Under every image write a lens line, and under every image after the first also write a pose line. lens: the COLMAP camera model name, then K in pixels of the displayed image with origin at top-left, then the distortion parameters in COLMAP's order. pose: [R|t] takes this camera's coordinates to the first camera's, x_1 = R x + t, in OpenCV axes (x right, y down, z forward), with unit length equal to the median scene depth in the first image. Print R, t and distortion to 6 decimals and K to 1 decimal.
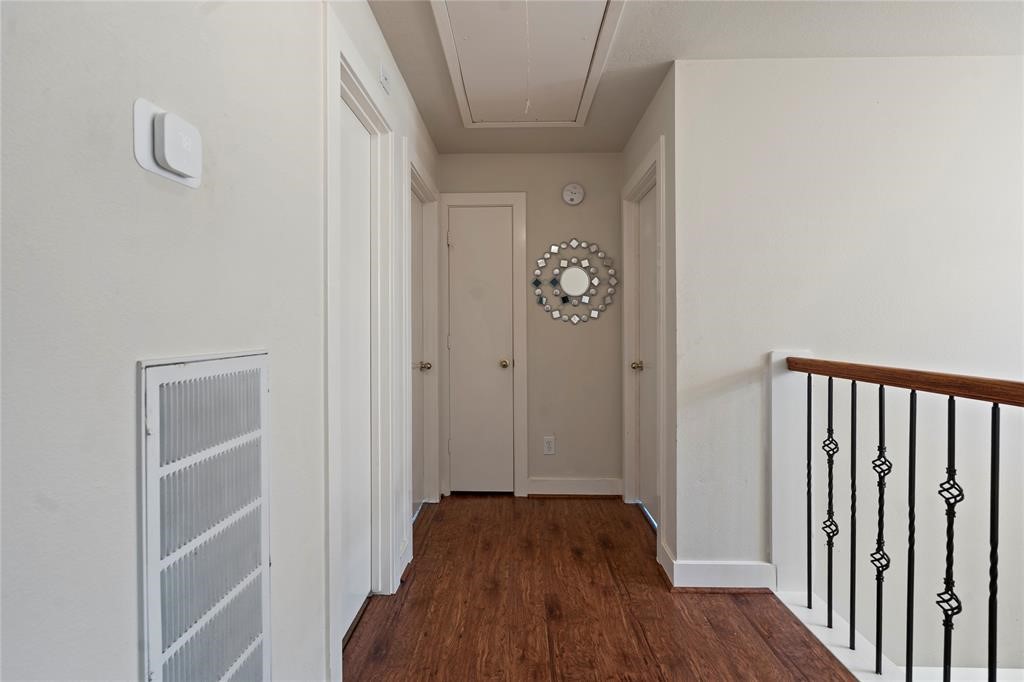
lens RADIAL K [[468.4, 0, 509.4], [0, 468.4, 329.8], [0, 0, 1]] dist [-0.002770, 0.000735]
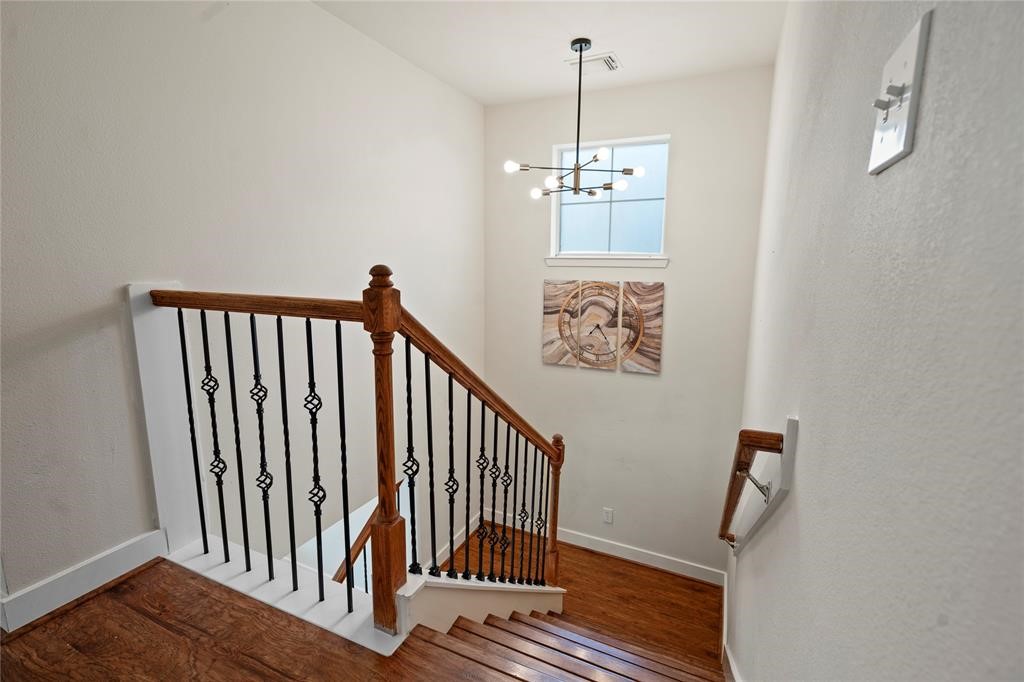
lens RADIAL K [[468.4, 0, 508.2], [0, 468.4, 340.1], [0, 0, 1]] dist [-0.002770, 0.000735]
pose [[0.403422, -0.138956, 0.904401, 0.103521], [-0.005903, 0.987986, 0.154432, 0.015887], [-0.914995, -0.067640, 0.397755, 0.100418]]
